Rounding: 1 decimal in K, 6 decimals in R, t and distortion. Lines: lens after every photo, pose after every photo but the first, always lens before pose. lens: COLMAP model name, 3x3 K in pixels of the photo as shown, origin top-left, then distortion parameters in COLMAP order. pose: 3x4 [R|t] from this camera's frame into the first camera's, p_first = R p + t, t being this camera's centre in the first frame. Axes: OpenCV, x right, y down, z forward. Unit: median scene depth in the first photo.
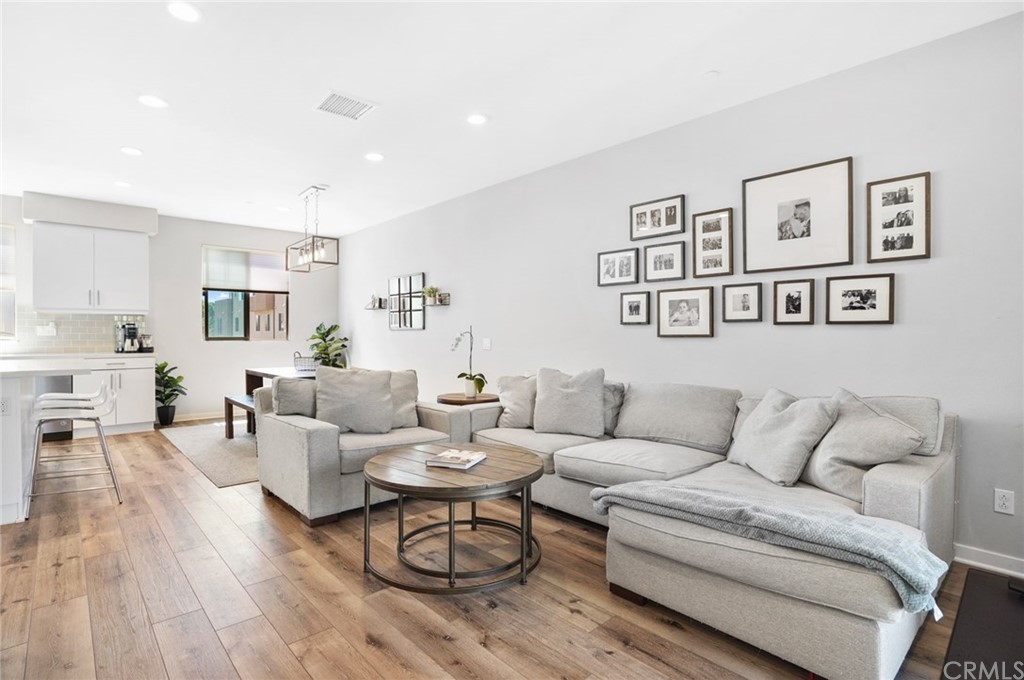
lens RADIAL K [[507.6, 0, 519.6], [0, 507.6, 333.3], [0, 0, 1]] dist [-0.025673, 0.006569]
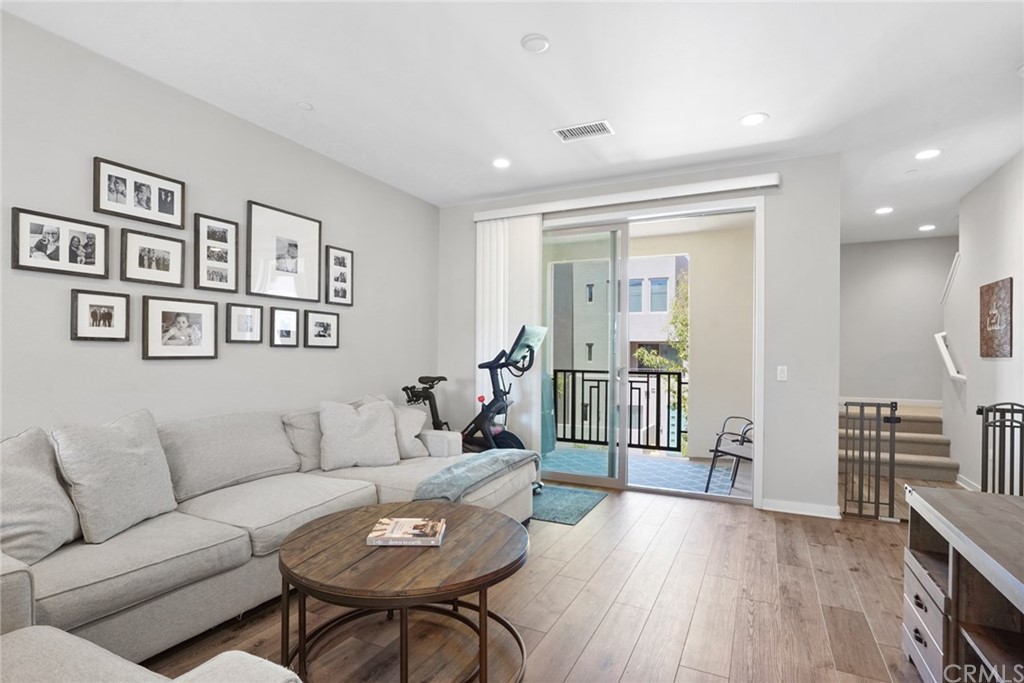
lens RADIAL K [[507.6, 0, 504.9], [0, 507.6, 348.2], [0, 0, 1]] dist [-0.025673, 0.006569]
pose [[-0.323553, 0.003986, 0.946202, -0.616216], [-0.012420, 0.999887, -0.008459, -0.009948], [-0.946129, -0.014489, -0.323467, 0.790991]]
